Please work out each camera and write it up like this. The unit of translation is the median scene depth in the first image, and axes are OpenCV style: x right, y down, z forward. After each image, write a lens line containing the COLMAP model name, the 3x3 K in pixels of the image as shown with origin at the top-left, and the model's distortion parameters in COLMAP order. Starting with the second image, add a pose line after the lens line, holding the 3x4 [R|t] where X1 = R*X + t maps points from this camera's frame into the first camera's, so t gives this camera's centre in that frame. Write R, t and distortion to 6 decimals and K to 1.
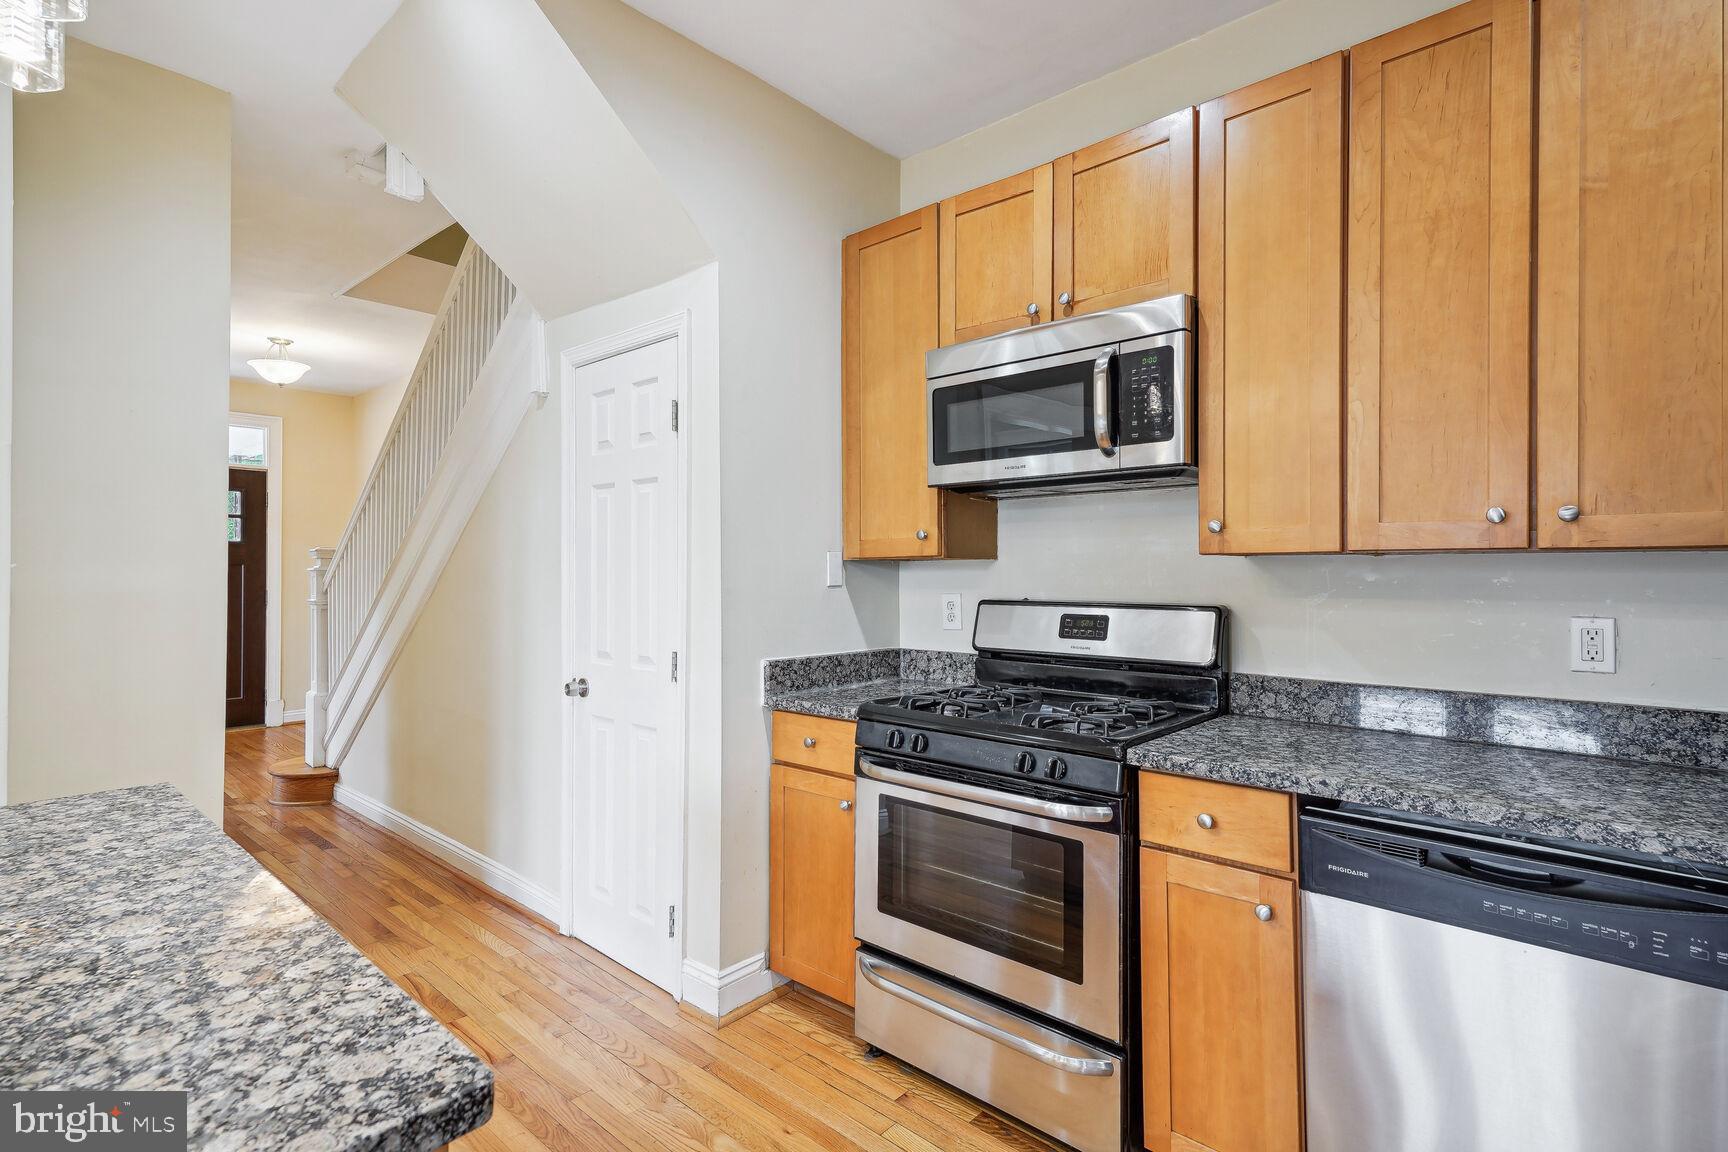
lens RADIAL K [[845.2, 0, 859.2], [0, 845.2, 567.3], [0, 0, 1]] dist [0.030814, -0.000451]
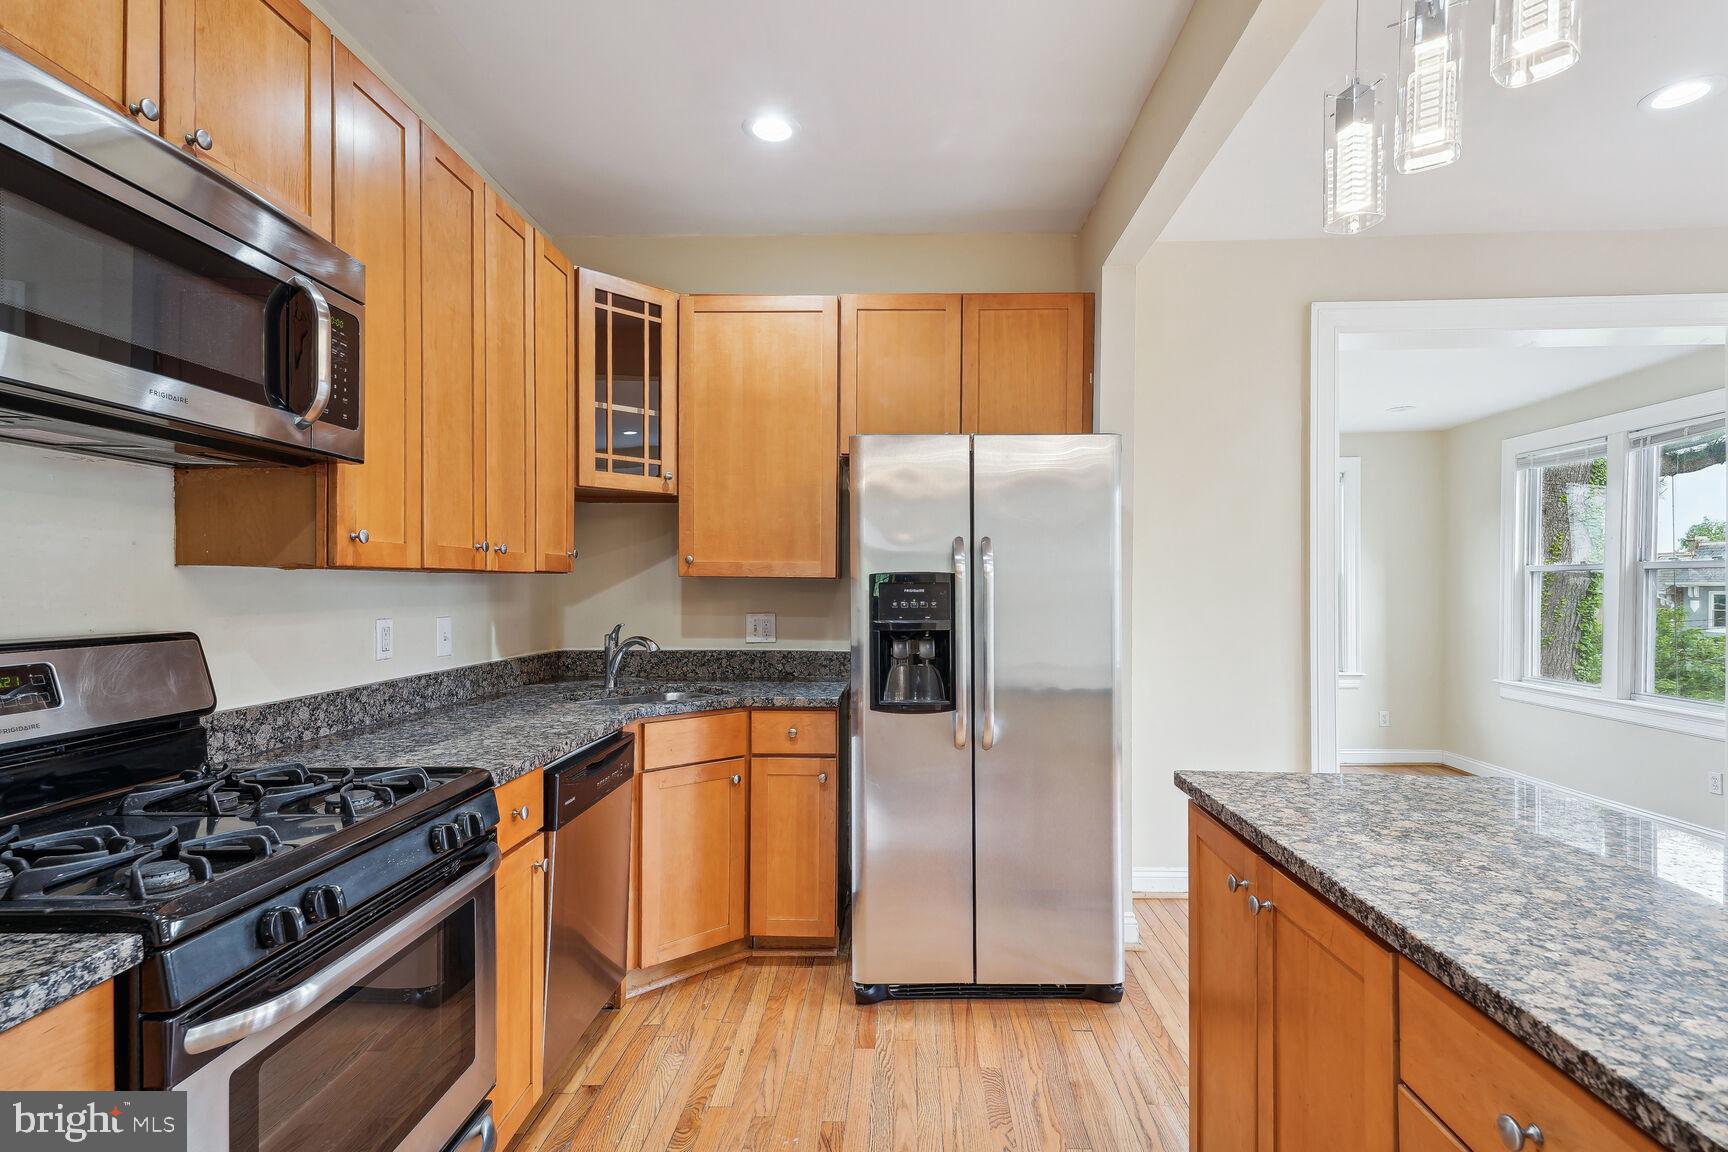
lens RADIAL K [[857.5, 0, 891.4], [0, 857.5, 592.3], [0, 0, 1]] dist [0.032262, -0.000543]
pose [[-0.659866, -0.010289, 0.751313, -0.605490], [-0.010395, 0.999936, 0.004563, 0.001147], [-0.751311, -0.004799, -0.659931, 1.118148]]
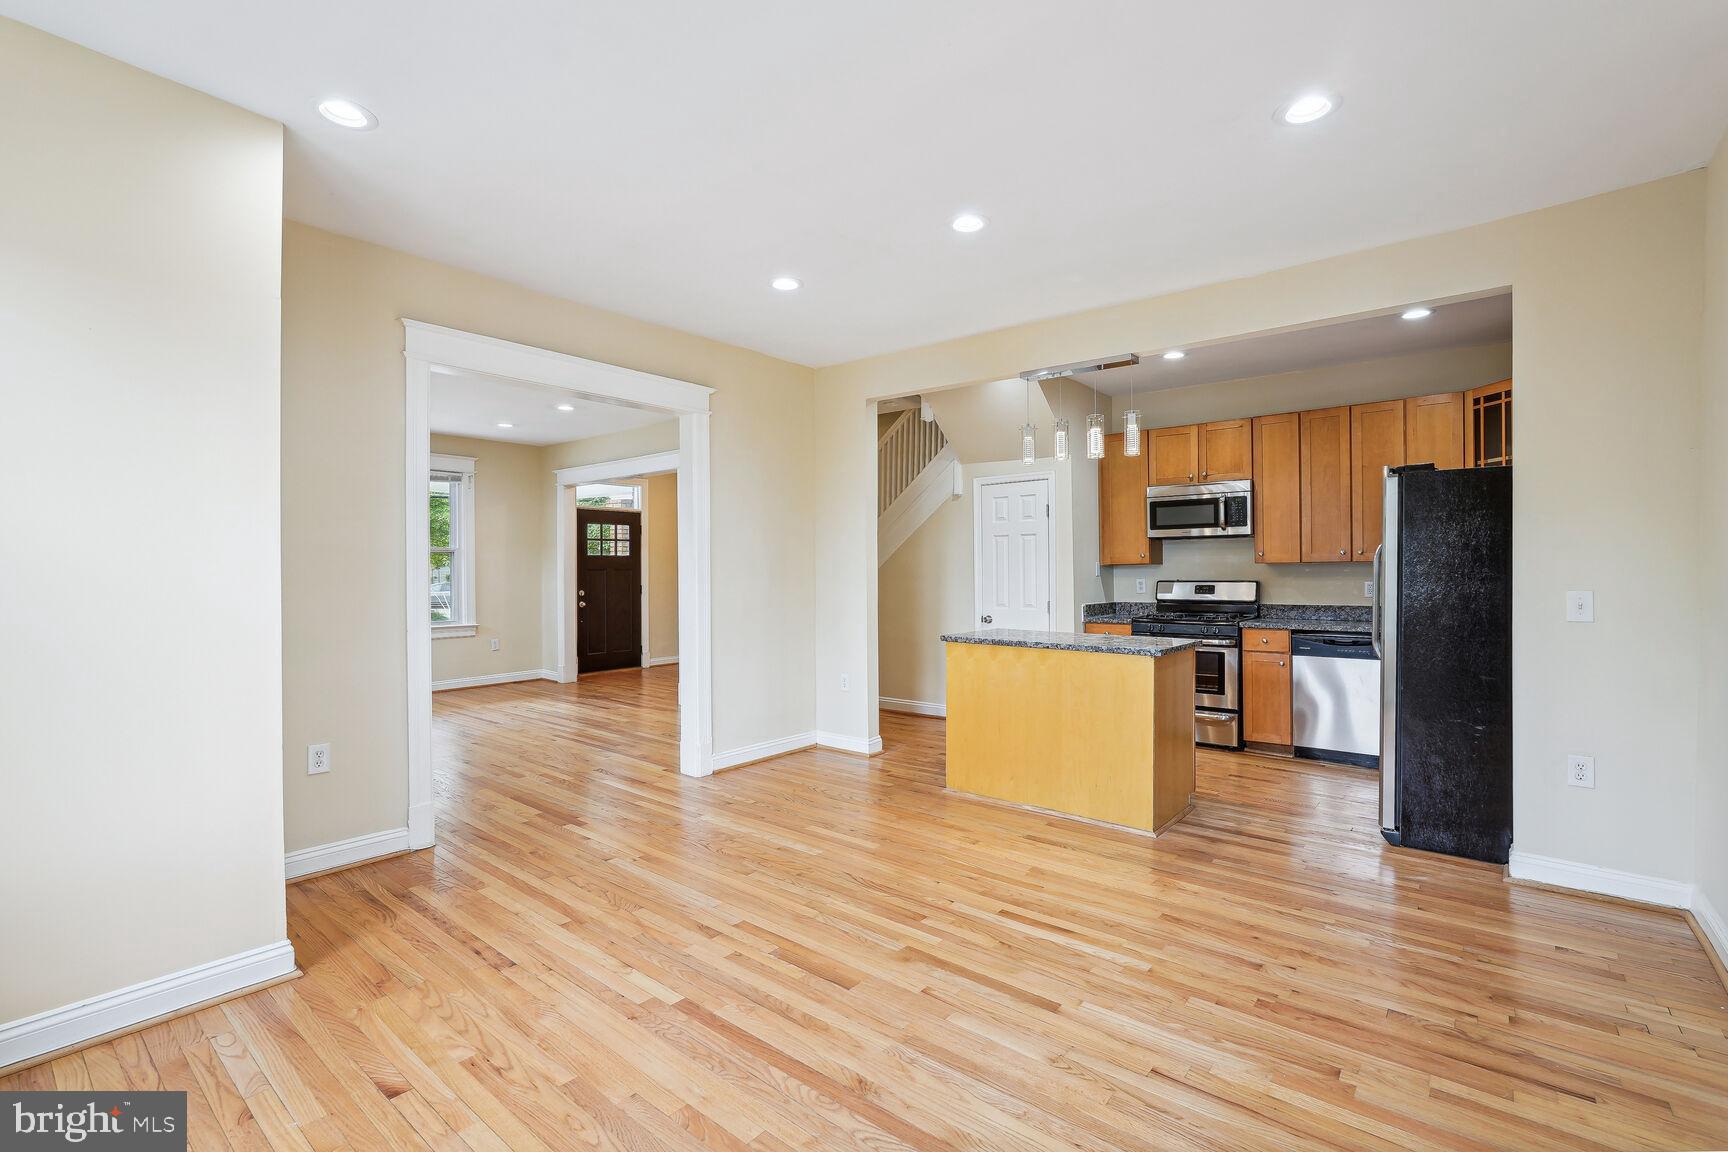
lens RADIAL K [[777.0, 0, 870.8], [0, 777.0, 574.4], [0, 0, 1]] dist [-0.002597, 0.000128]
pose [[0.998301, -0.008492, 0.057654, -1.111952], [0.008063, 0.999938, 0.007676, -0.006879], [-0.057715, -0.007199, 0.998307, -1.669252]]
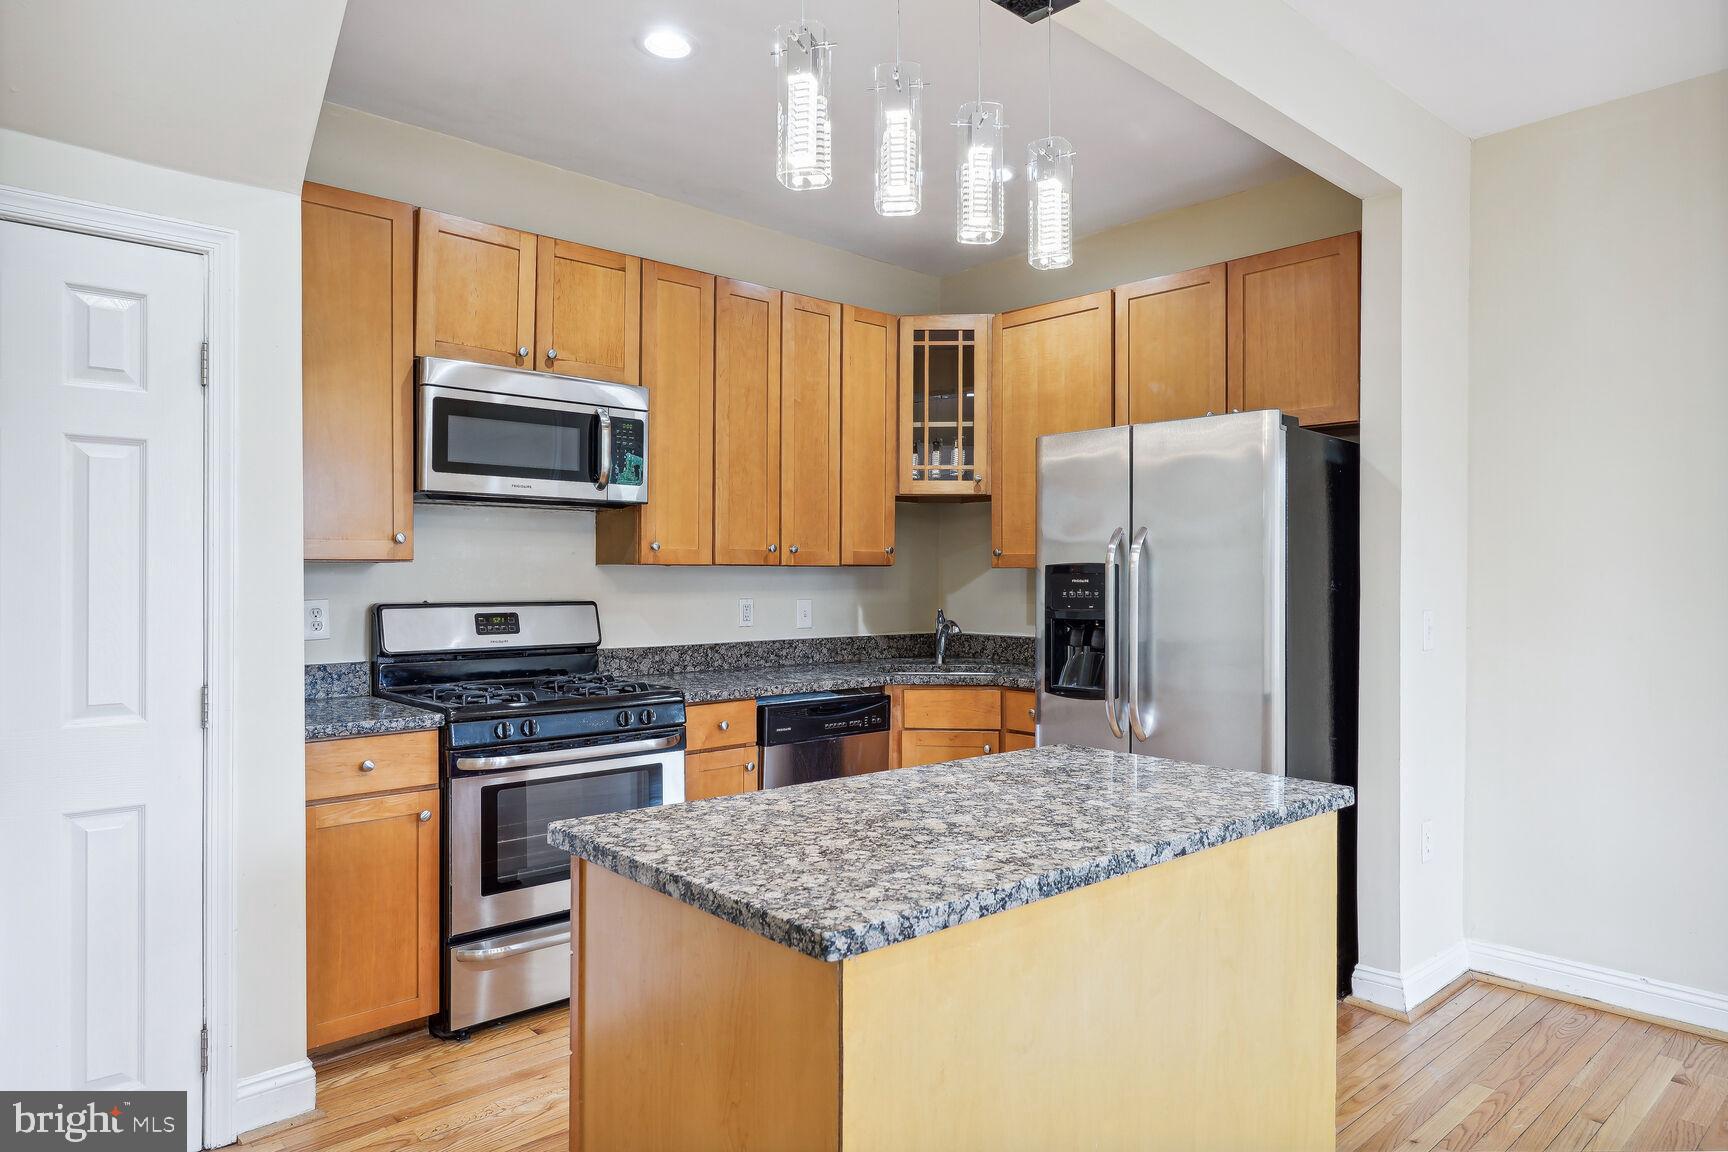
lens RADIAL K [[1055.7, 0, 864.0], [0, 1055.7, 576.0], [0, 0, 1]] dist [-0.025107, -0.000094]
pose [[0.091551, -0.003141, 0.995795, -1.320953], [-0.010240, 0.999939, 0.004096, -0.006581], [-0.995748, -0.010572, 0.091514, 0.436819]]
